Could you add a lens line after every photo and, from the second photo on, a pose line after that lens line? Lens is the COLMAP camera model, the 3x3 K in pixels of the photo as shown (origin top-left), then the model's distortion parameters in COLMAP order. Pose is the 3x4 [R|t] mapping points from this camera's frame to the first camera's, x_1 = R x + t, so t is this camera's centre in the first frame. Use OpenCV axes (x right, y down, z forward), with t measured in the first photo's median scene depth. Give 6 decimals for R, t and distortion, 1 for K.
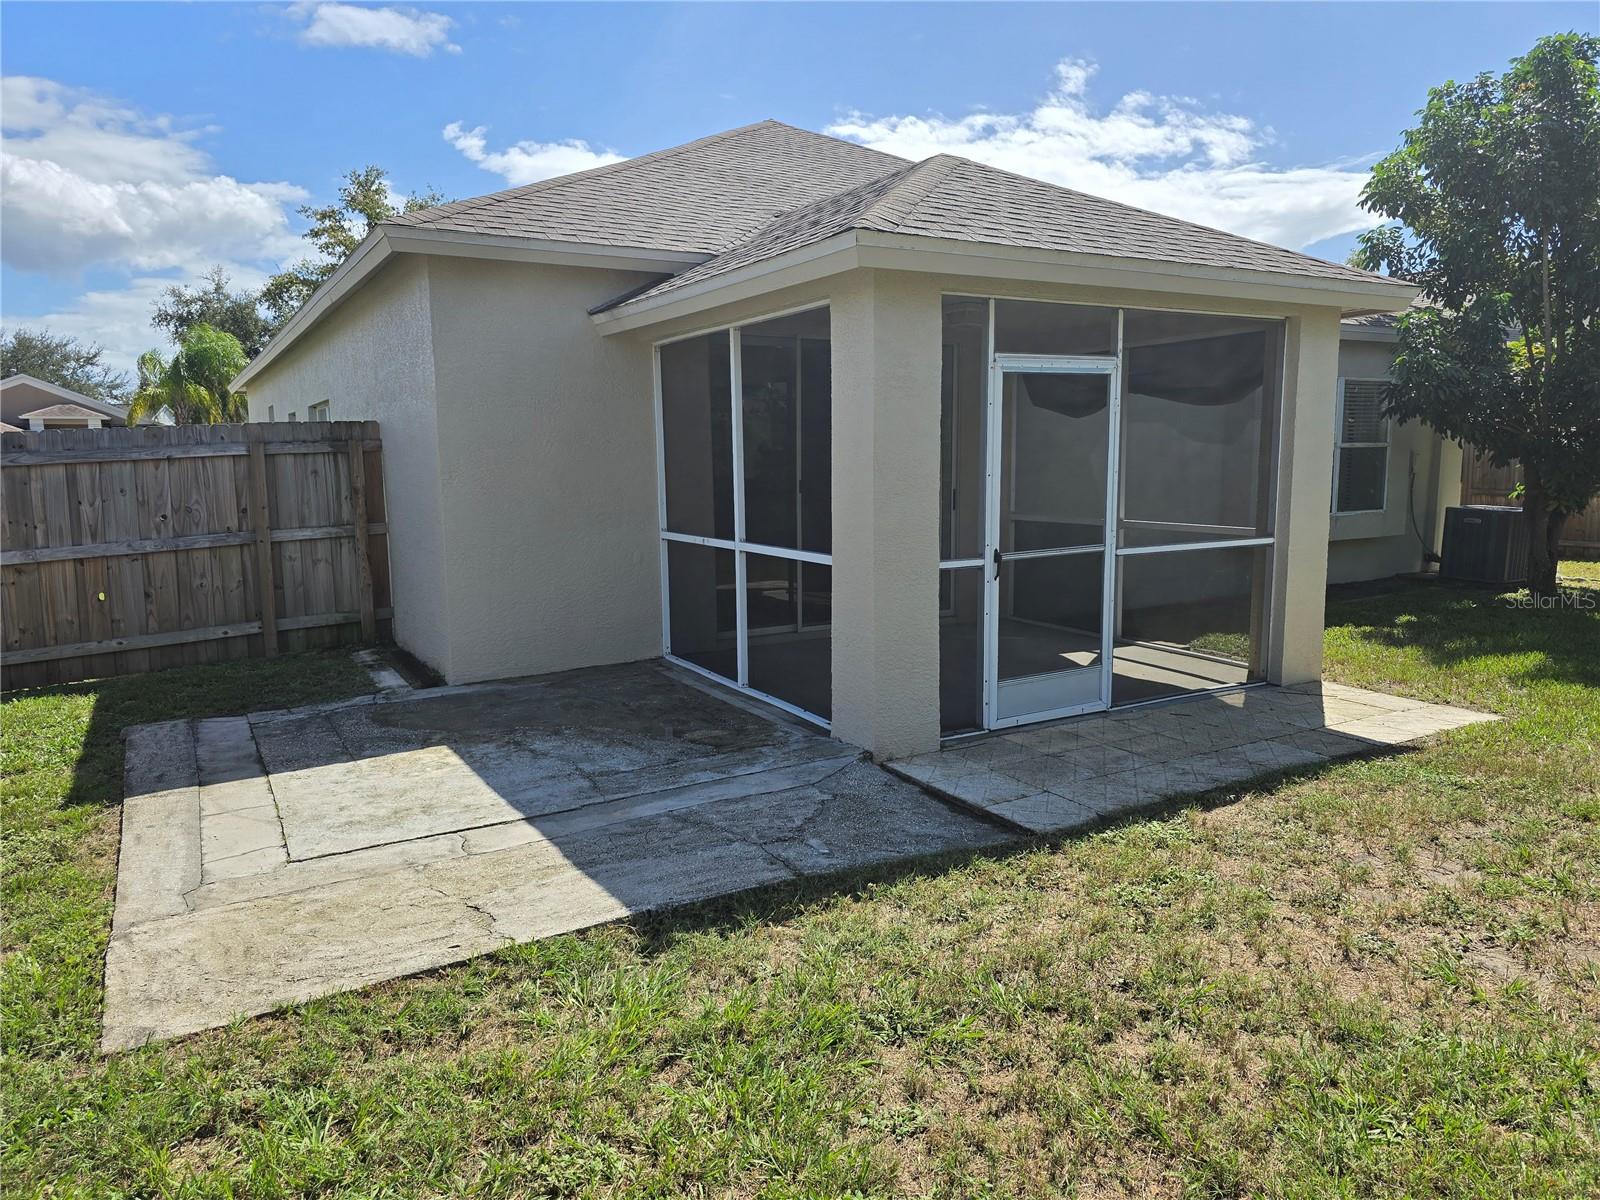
lens RADIAL K [[1075.5, 0, 801.2], [0, 1075.5, 598.5], [0, 0, 1]] dist [0.000081, 0.000003]
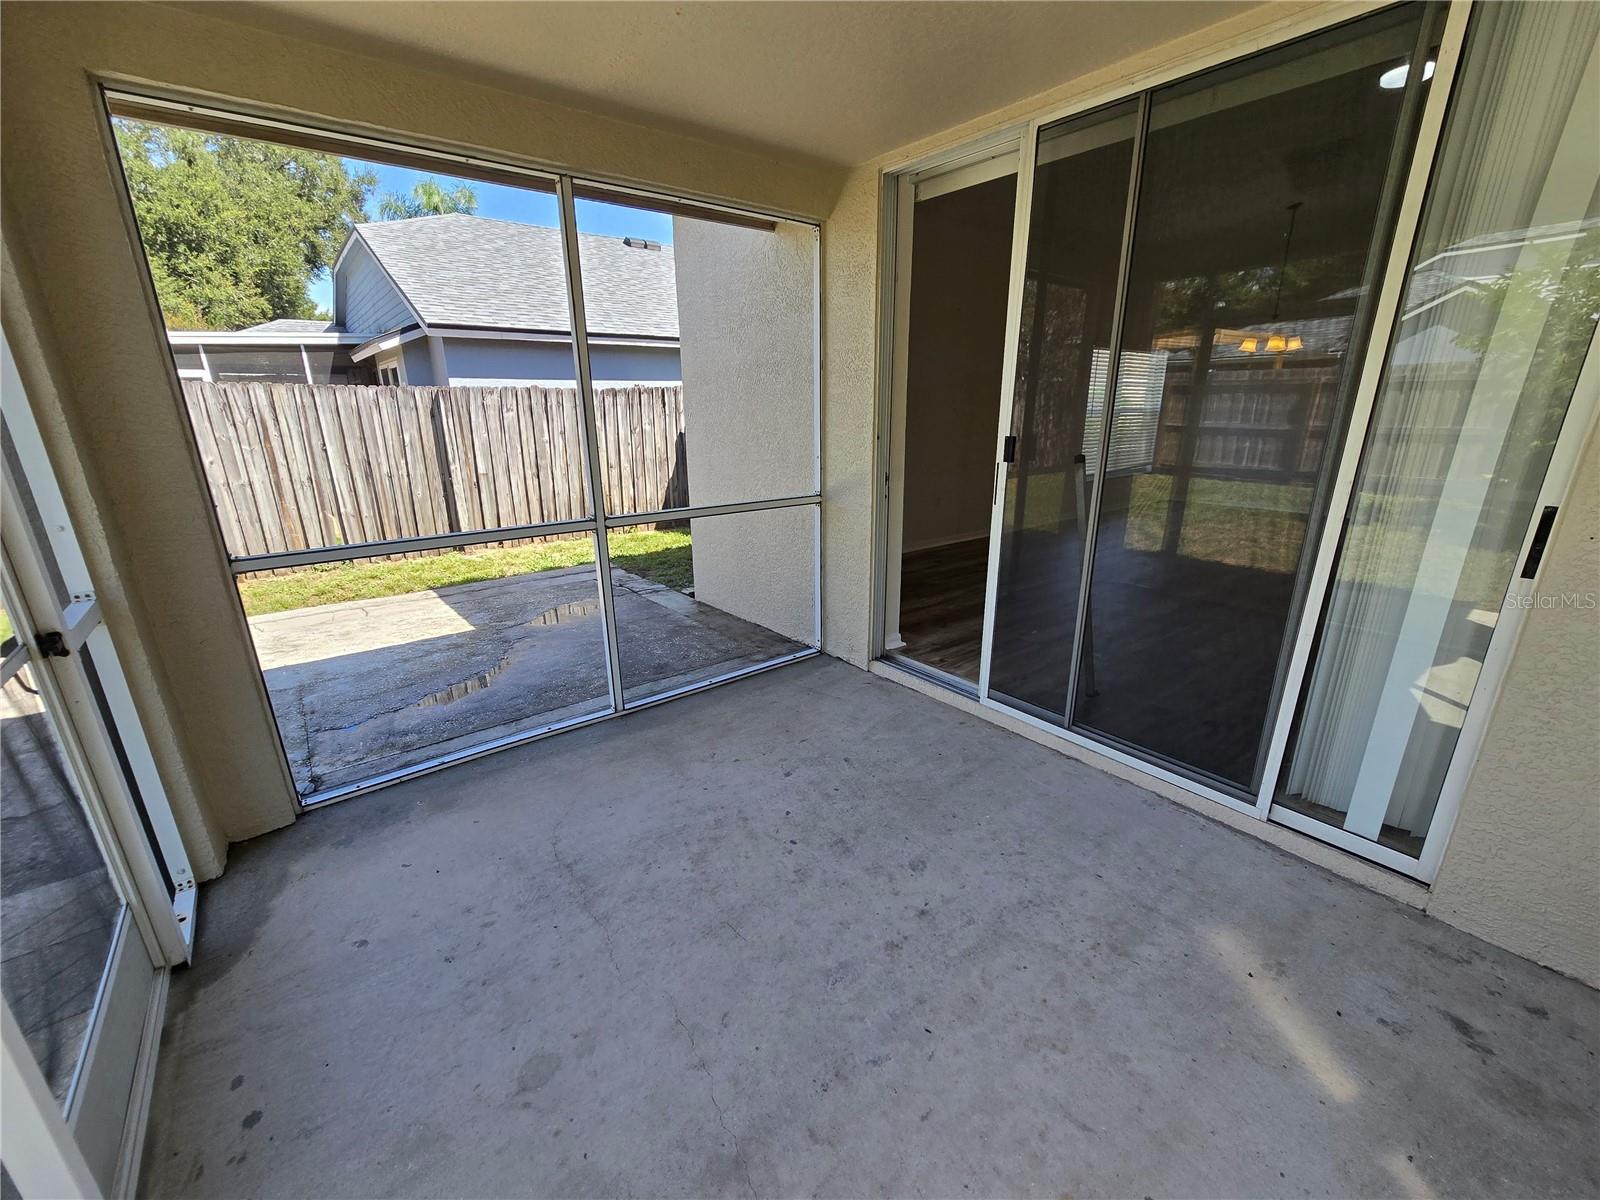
lens RADIAL K [[656.2, 0, 800.3], [0, 656.2, 604.6], [0, 0, 1]] dist [-0.006393, 0.001468]
pose [[0.136357, 0.303503, -0.943023, 0.500384], [-0.123731, 0.949678, 0.287754, -0.182198], [0.982903, 0.077444, 0.167048, 1.370086]]
